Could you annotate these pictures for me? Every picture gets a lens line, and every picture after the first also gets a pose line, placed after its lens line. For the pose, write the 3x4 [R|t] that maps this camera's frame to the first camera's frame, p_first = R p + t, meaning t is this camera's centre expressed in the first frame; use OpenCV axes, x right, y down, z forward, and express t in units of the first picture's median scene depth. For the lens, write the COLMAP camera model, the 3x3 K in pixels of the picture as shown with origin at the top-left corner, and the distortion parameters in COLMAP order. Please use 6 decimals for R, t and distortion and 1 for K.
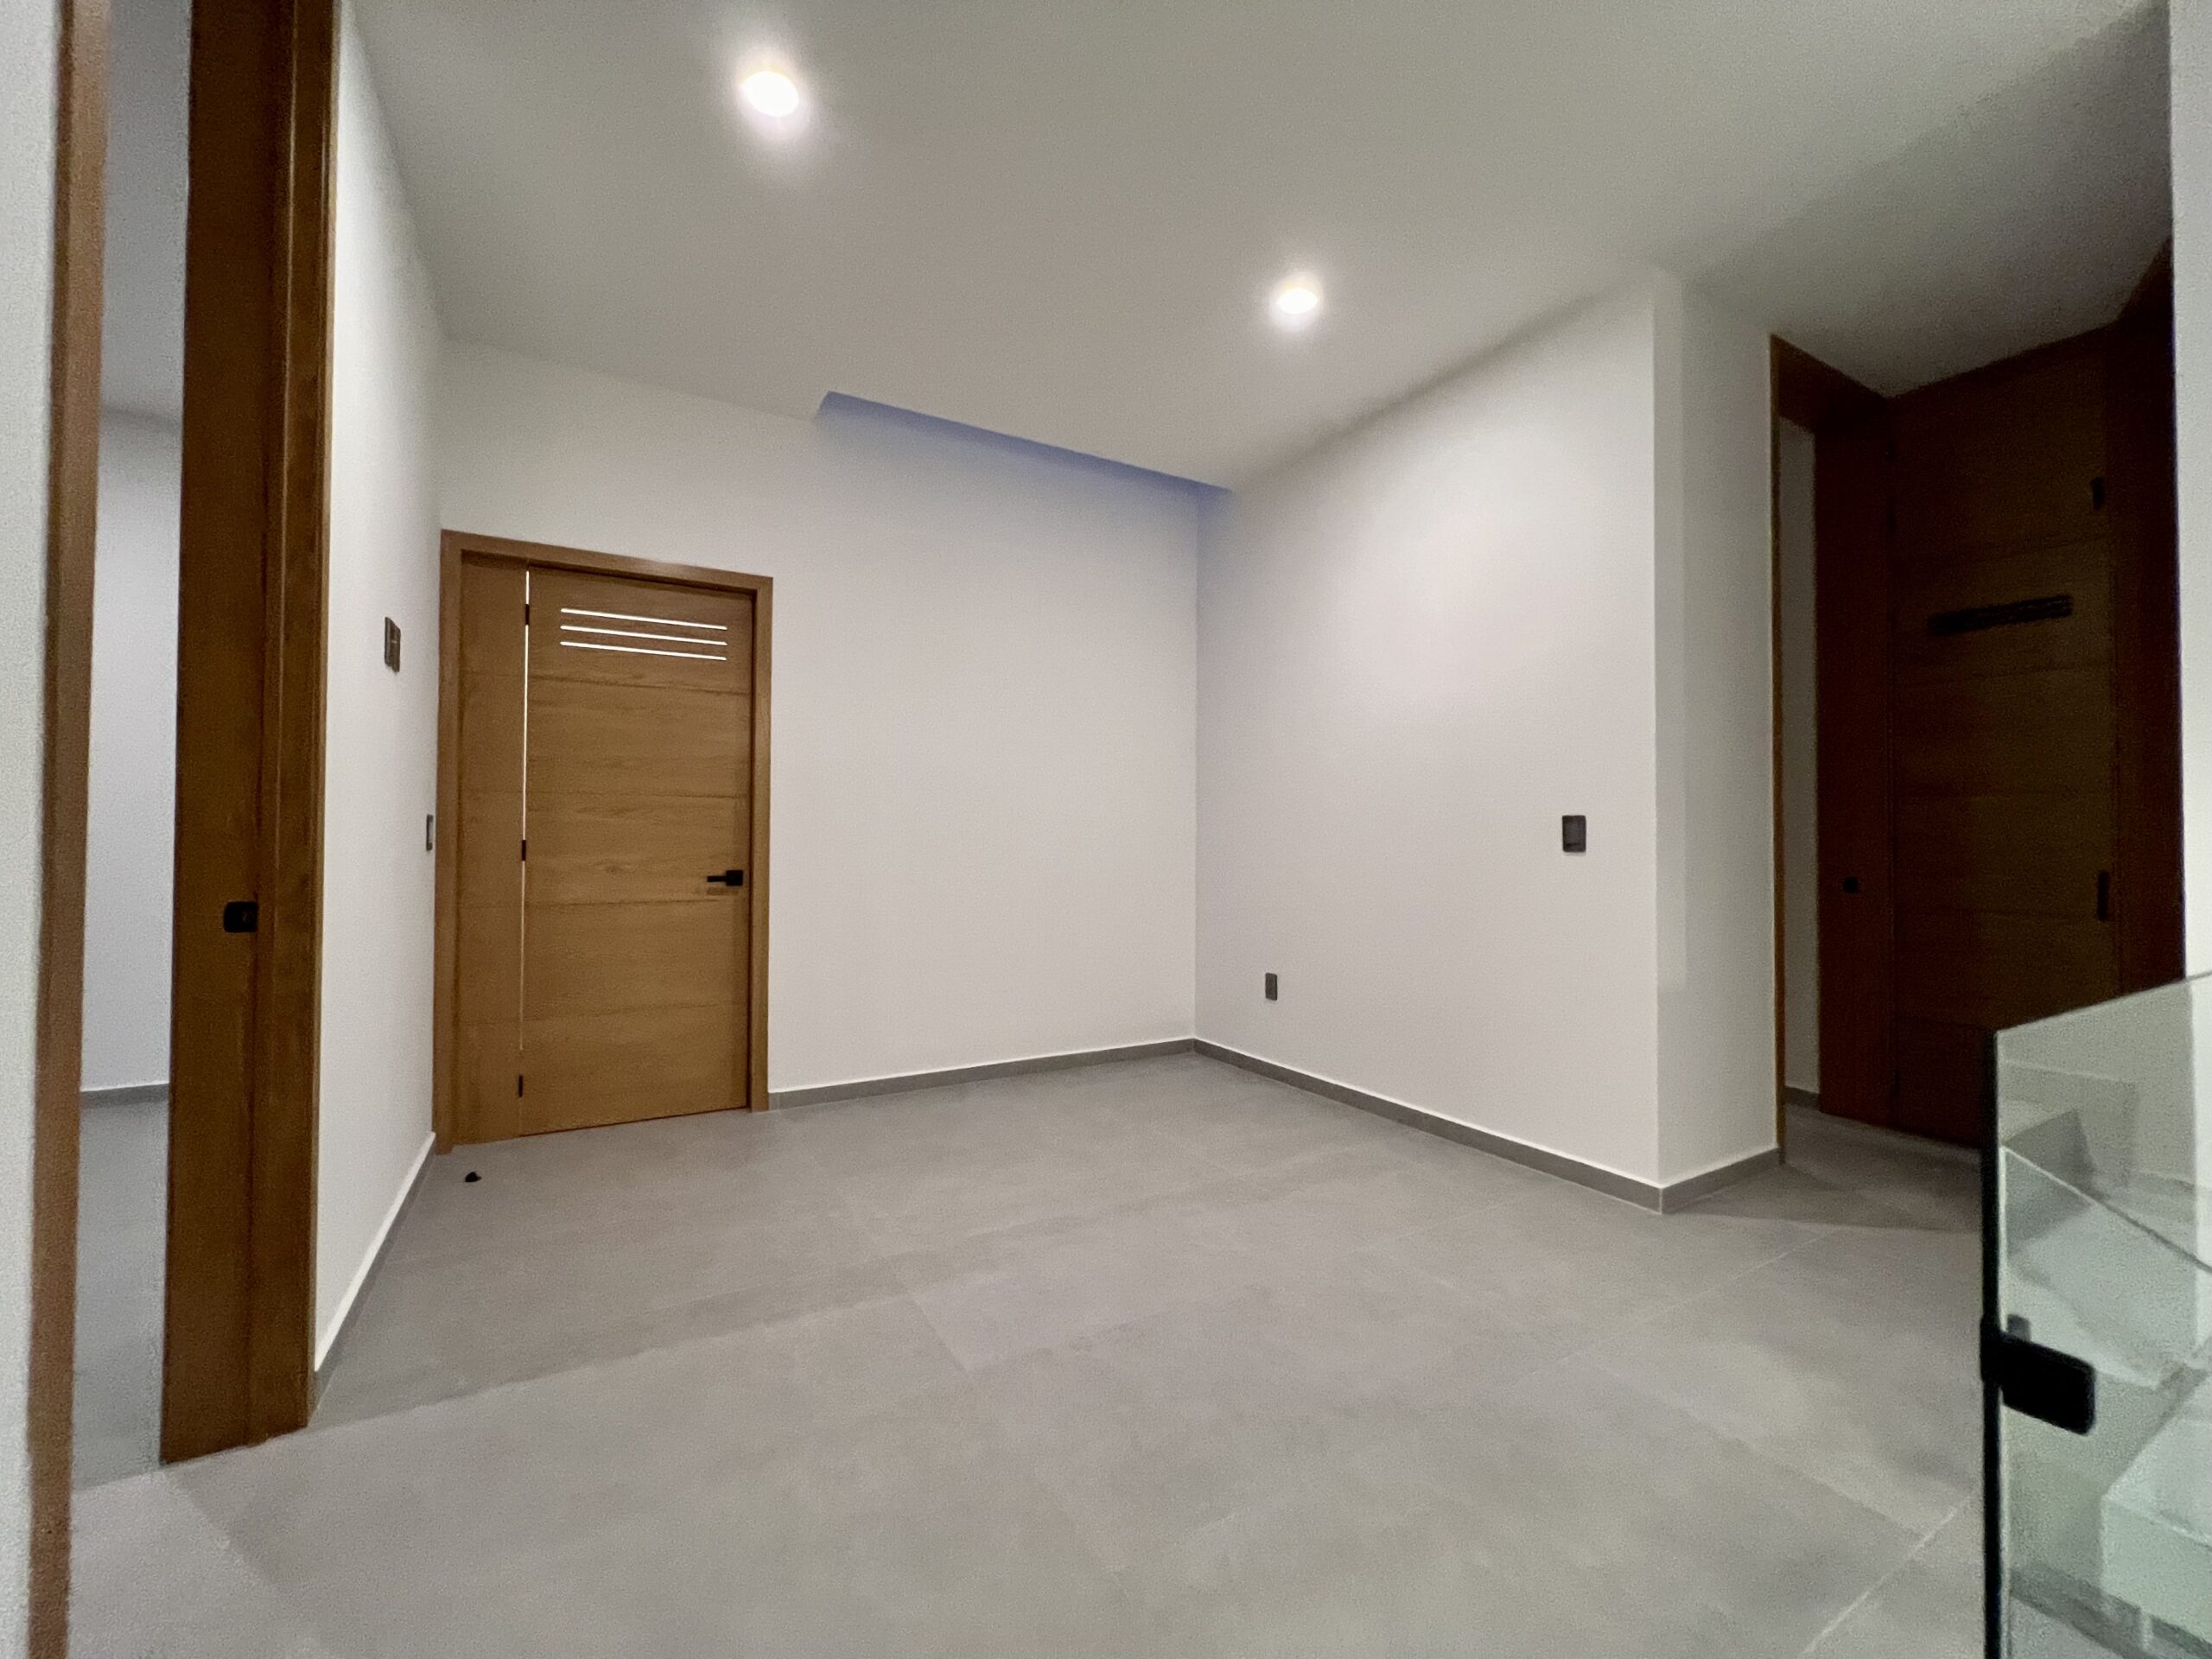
lens RADIAL K [[893.2, 0, 1103.4], [0, 893.2, 817.8], [0, 0, 1]] dist [-0.001061, 0.000094]
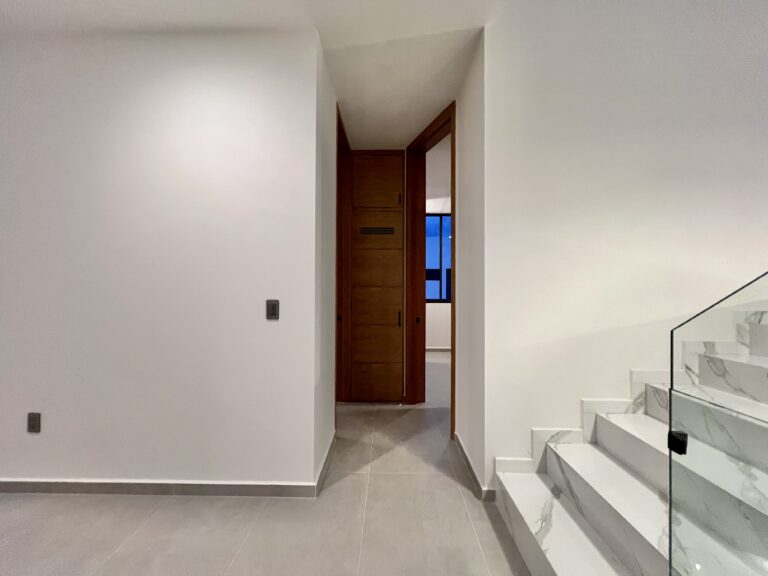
lens RADIAL K [[310.1, 0, 382.7], [0, 310.1, 285.2], [0, 0, 1]] dist [-0.001061, 0.000094]
pose [[0.518916, 0.008791, 0.854780, 0.086484], [-0.005595, 0.999961, -0.006888, -0.029681], [-0.854807, -0.001209, 0.518944, 0.444253]]
